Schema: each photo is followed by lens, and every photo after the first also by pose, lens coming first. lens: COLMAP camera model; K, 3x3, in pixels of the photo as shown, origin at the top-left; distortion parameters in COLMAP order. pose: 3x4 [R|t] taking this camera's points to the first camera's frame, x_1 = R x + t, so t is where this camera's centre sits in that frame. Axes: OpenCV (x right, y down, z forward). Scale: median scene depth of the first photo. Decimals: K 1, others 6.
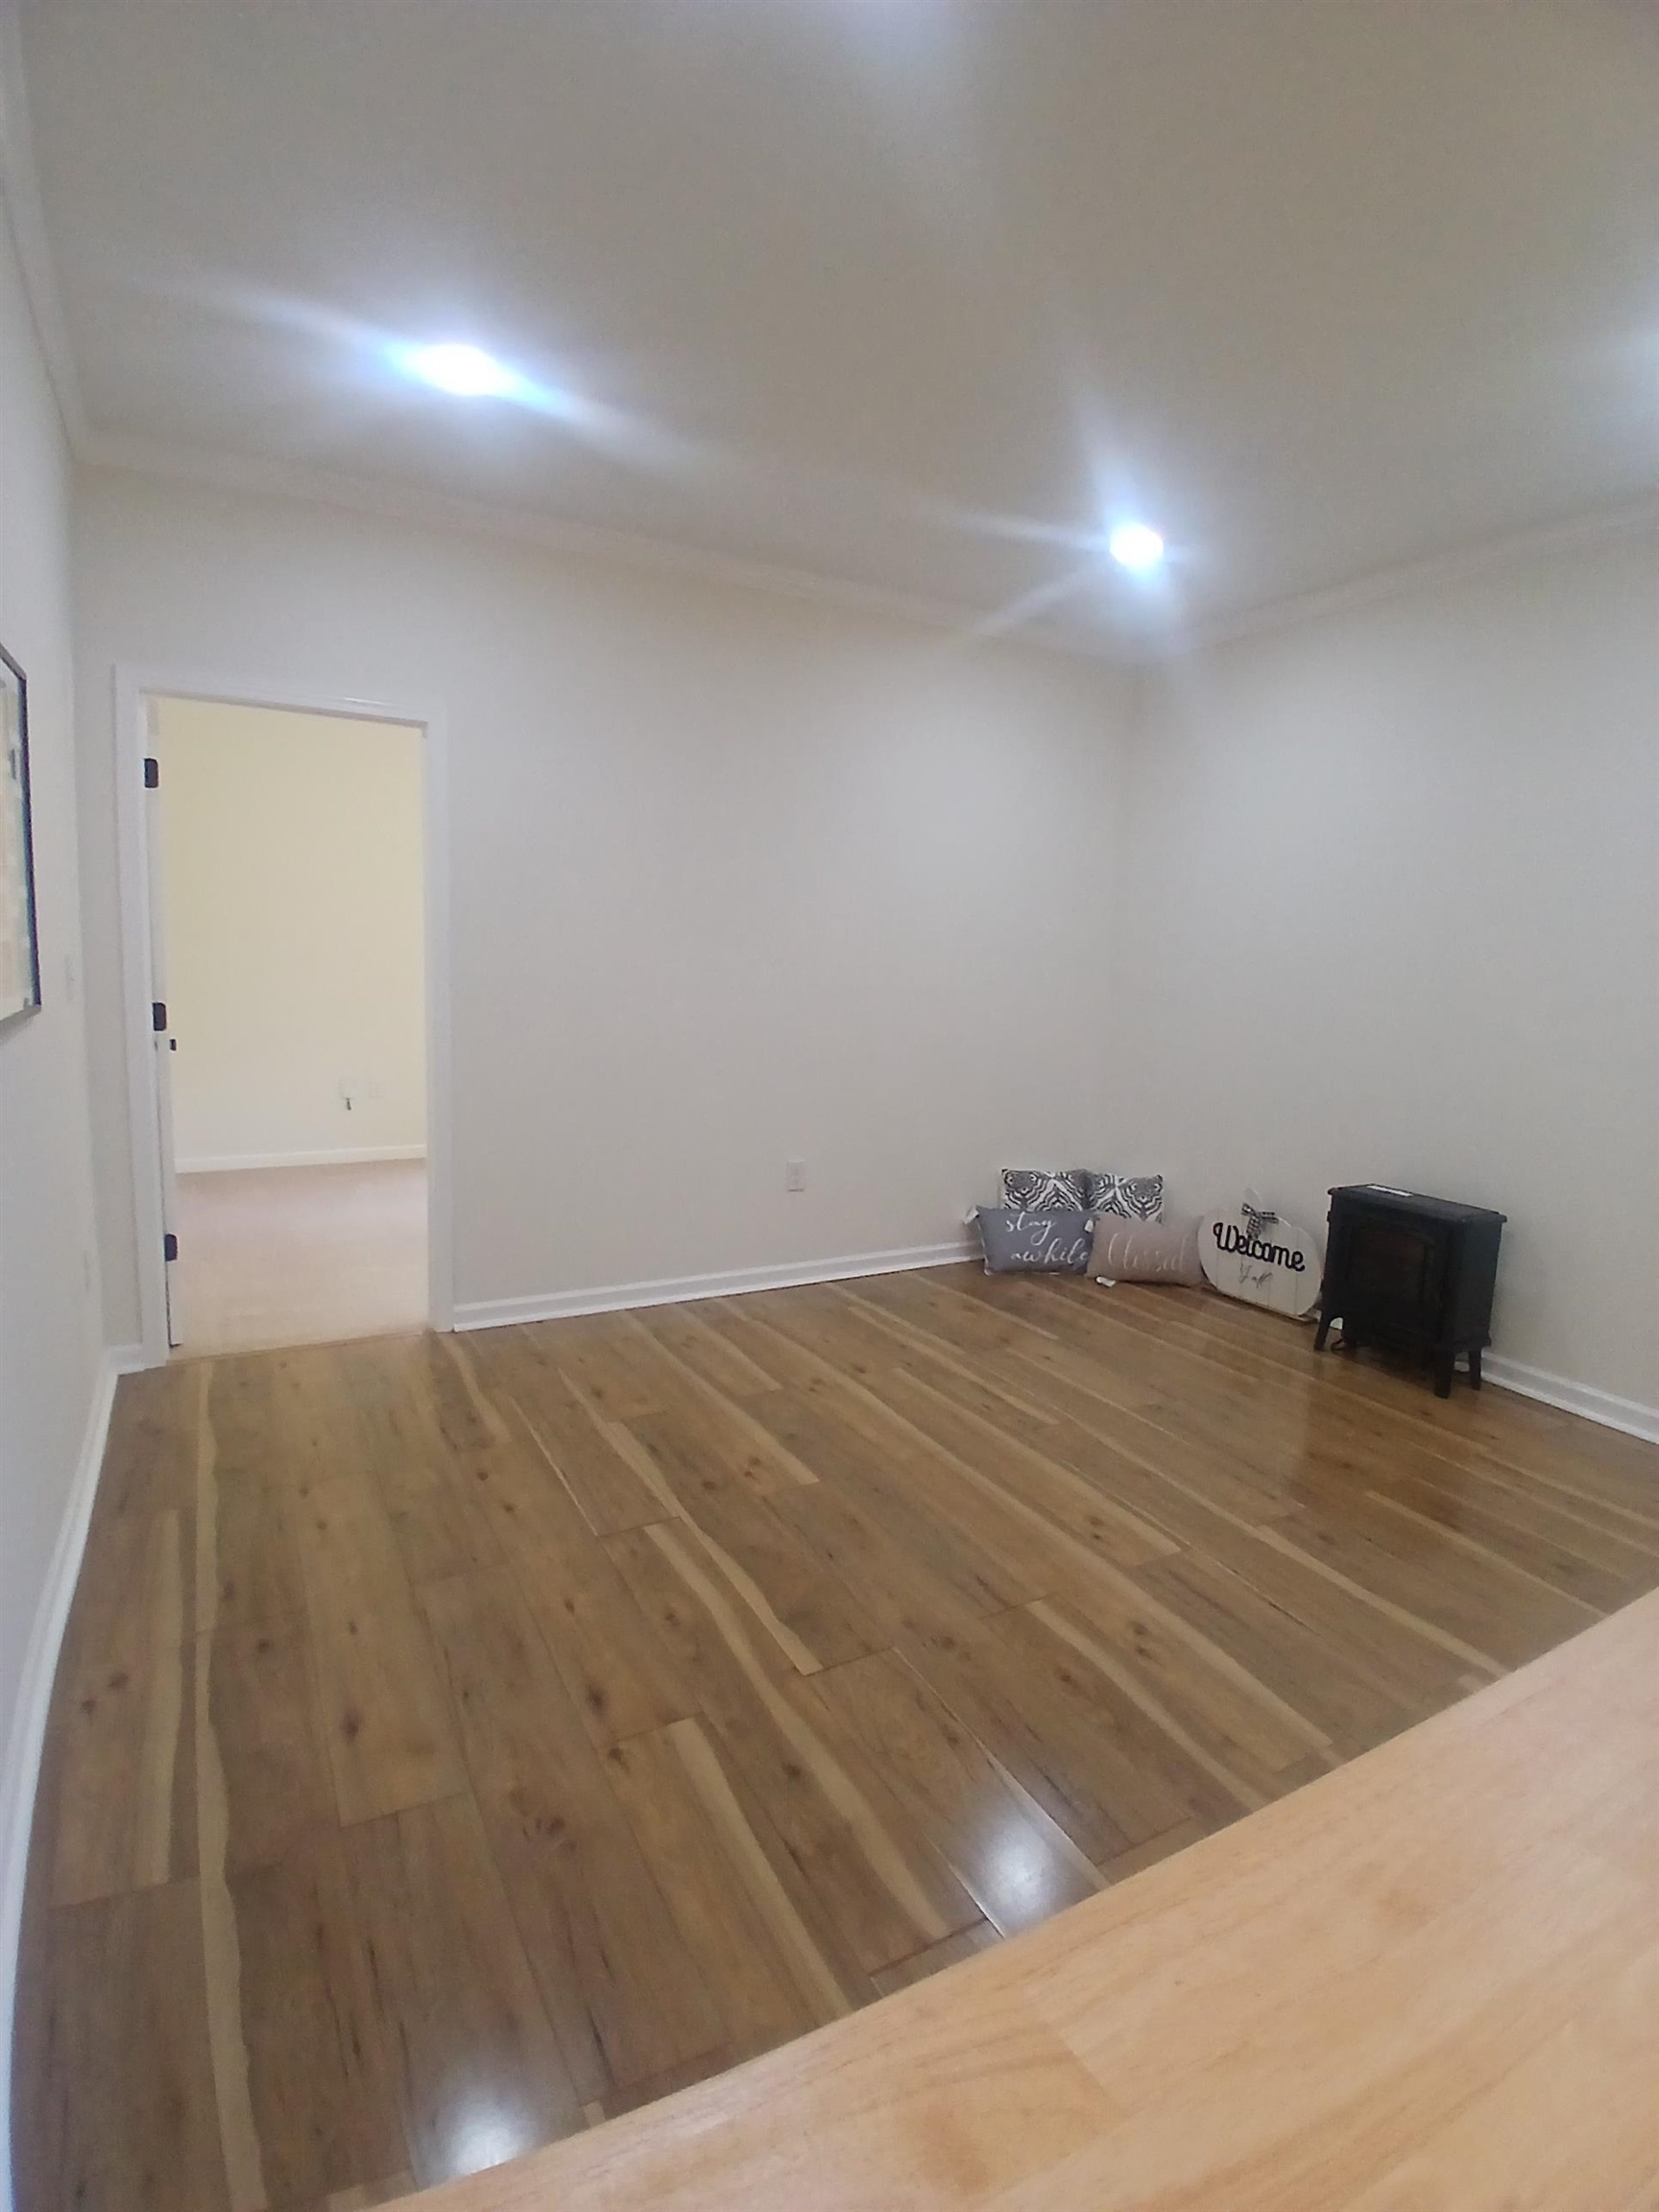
lens RADIAL K [[1101.5, 0, 829.5], [0, 1101.5, 1106.0], [0, 0, 1]] dist [0.002821, -0.046909]
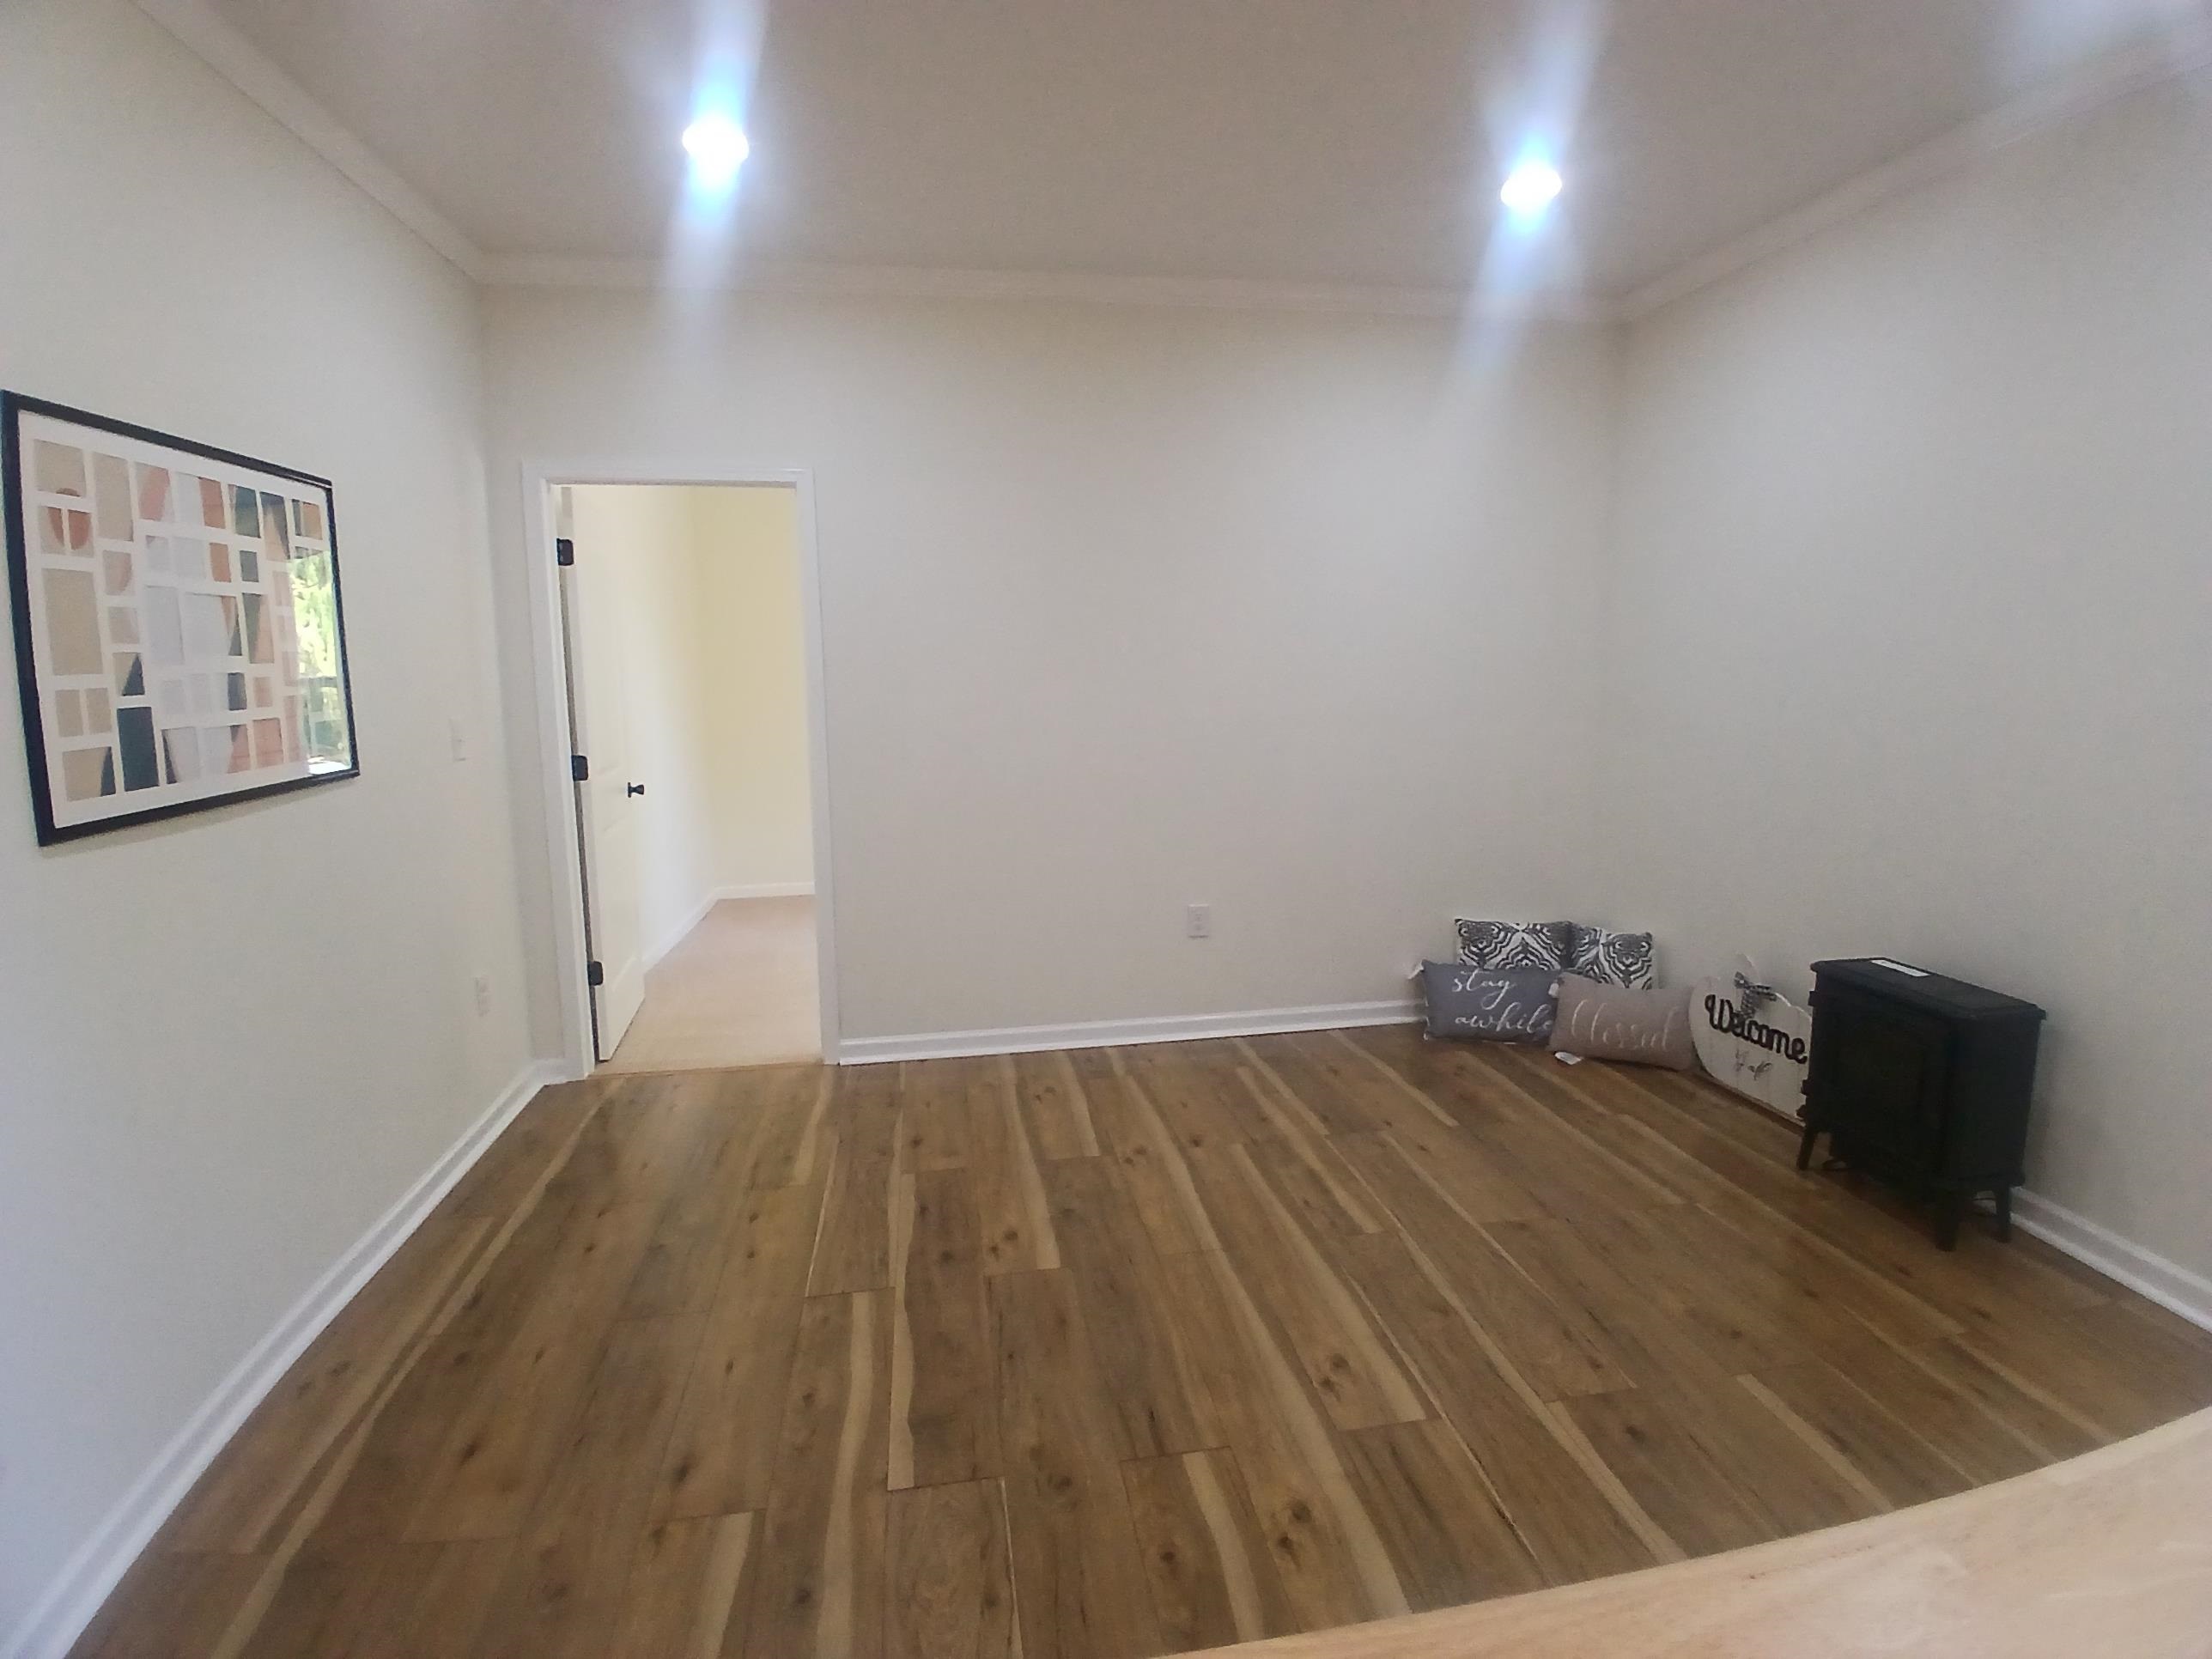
lens RADIAL K [[1101.5, 0, 1107.8], [0, 1101.5, 816.4], [0, 0, 1]] dist [0.002821, -0.046909]
pose [[0.941533, -0.001677, -0.336918, 0.236064], [-0.002148, 0.999937, -0.010979, -0.017463], [0.336915, 0.011061, 0.941470, 0.102162]]
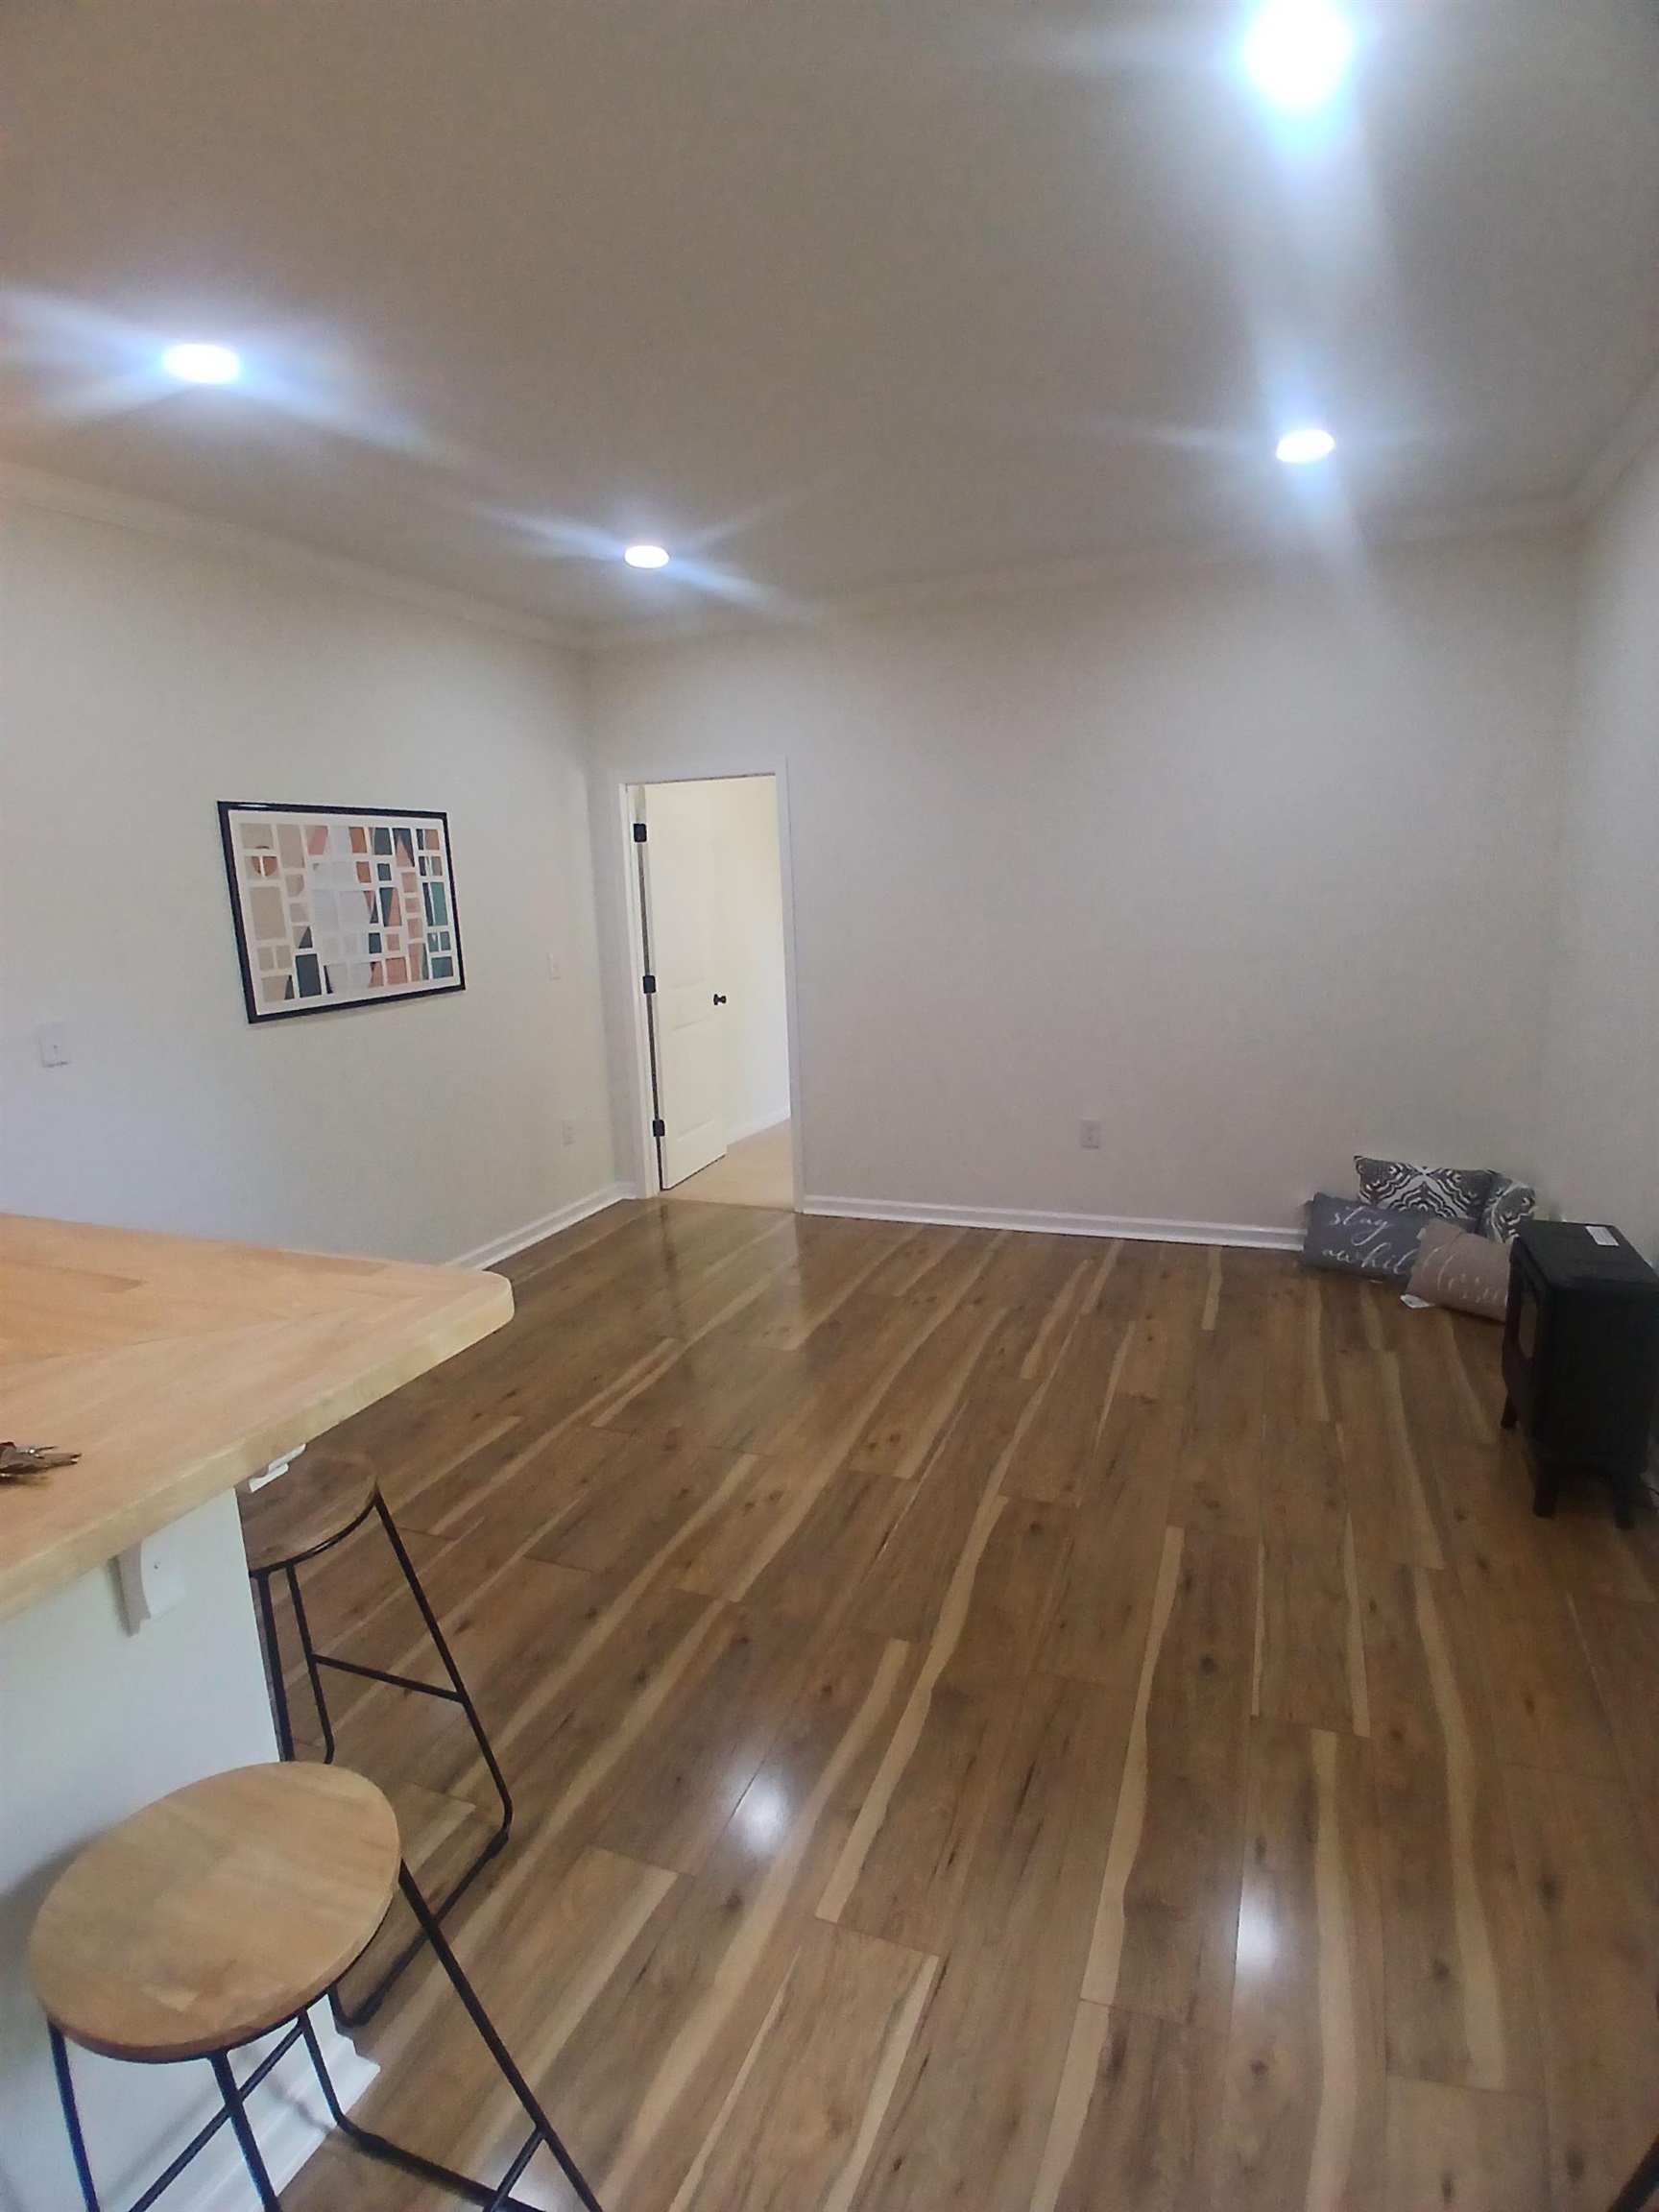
lens RADIAL K [[1101.5, 0, 829.5], [0, 1101.5, 1106.0], [0, 0, 1]] dist [0.002821, -0.046909]
pose [[0.631978, 0.093056, -0.769380, 0.695618], [-0.051050, 0.995607, 0.078486, -0.036795], [0.773303, -0.010325, 0.633952, 0.146317]]
